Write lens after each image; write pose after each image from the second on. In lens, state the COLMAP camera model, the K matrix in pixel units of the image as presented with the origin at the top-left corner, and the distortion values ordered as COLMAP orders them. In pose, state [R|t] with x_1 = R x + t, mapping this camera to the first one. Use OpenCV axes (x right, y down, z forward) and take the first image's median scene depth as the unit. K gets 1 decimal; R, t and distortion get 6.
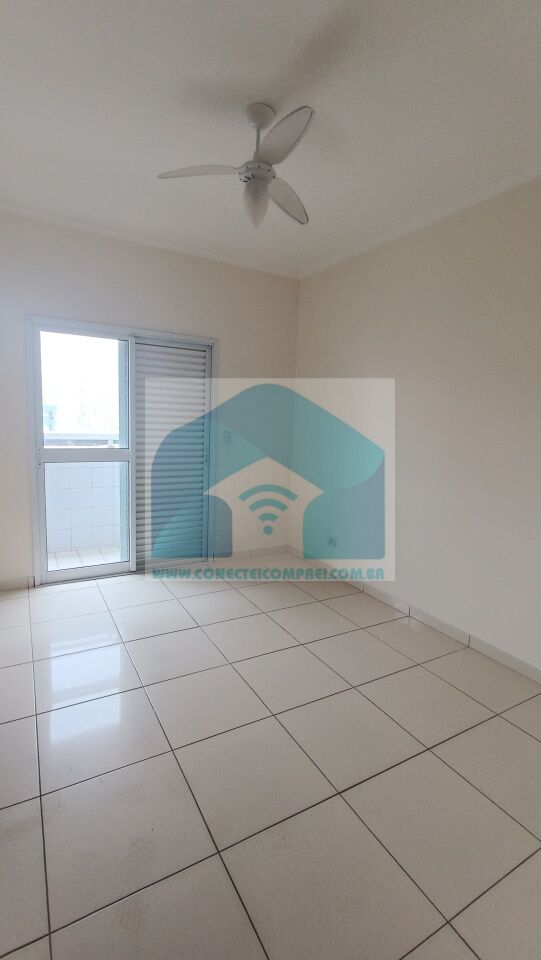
lens RADIAL K [[436.2, 0, 267.7], [0, 436.2, 476.5], [0, 0, 1]] dist [-0.001050, -0.000195]
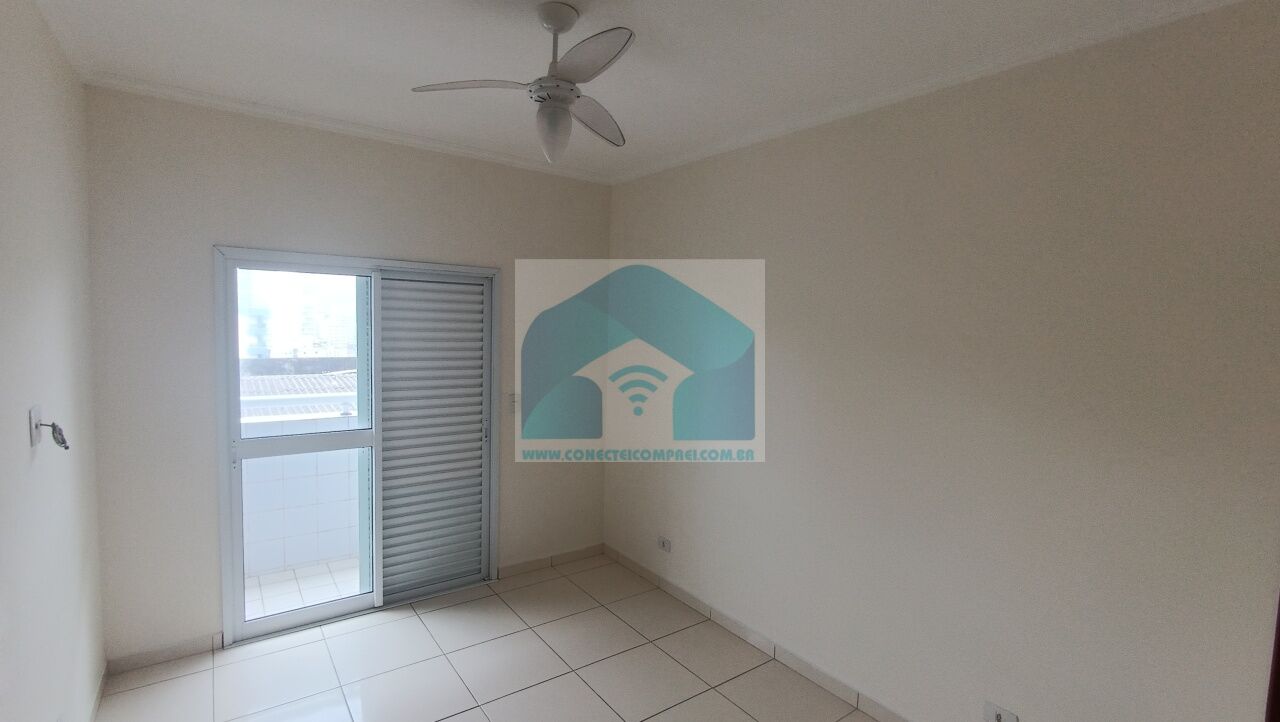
lens RADIAL K [[581.6, 0, 632.2], [0, 581.6, 364.0], [0, 0, 1]] dist [-0.001050, -0.000195]
pose [[0.993944, -0.018865, 0.108256, -0.005279], [0.024933, 0.998176, -0.054981, -0.108278], [-0.107021, 0.057347, 0.992602, 0.033102]]
